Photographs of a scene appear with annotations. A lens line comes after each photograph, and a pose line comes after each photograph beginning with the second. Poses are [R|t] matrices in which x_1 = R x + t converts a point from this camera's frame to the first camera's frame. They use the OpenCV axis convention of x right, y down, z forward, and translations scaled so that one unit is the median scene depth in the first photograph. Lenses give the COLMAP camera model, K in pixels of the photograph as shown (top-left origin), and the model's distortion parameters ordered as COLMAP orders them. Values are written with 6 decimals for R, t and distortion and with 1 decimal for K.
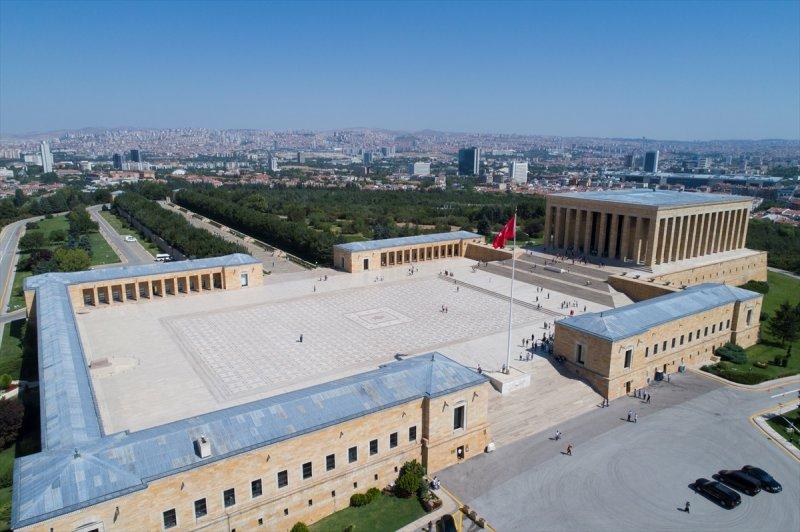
lens RADIAL K [[538.2, 0, 400.0], [0, 538.2, 266.0], [0, 0, 1]] dist [0.000788, 0.003723]
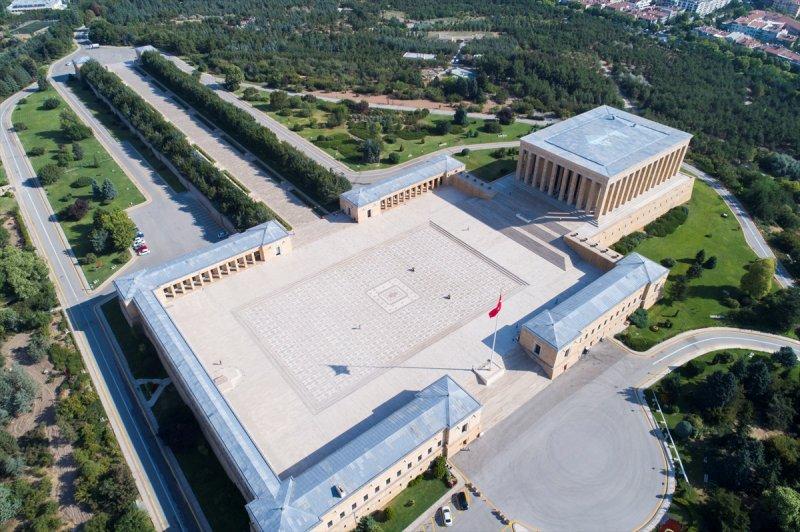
lens RADIAL K [[534.9, 0, 400.9], [0, 534.9, 270.5], [0, 0, 1]] dist [0.001209, 0.001076]
pose [[0.996315, -0.060229, 0.061059, -0.015572], [0.027991, 0.901291, 0.432310, -0.085749], [-0.081069, -0.429008, 0.899656, -0.028883]]
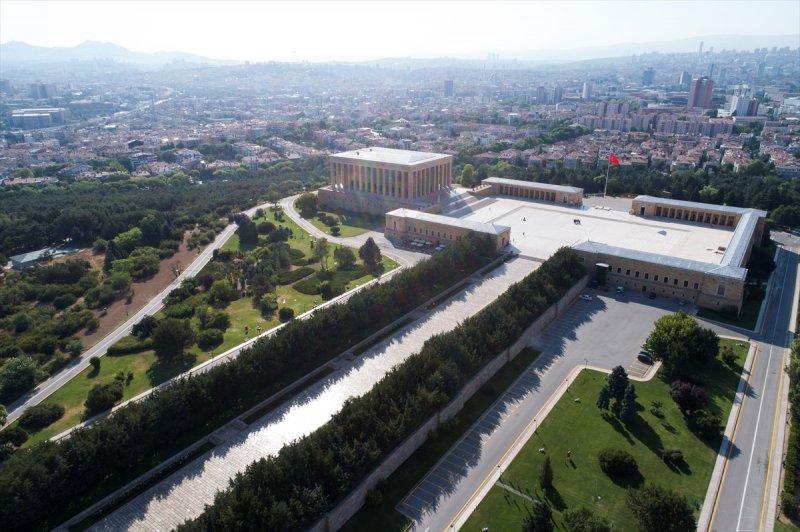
lens RADIAL K [[534.9, 0, 400.9], [0, 534.9, 270.5], [0, 0, 1]] dist [0.001209, 0.001076]
pose [[-0.356512, -0.337254, 0.871297, -0.241951], [0.198273, 0.884024, 0.423308, -0.114235], [-0.913010, 0.323669, -0.248297, 0.328109]]
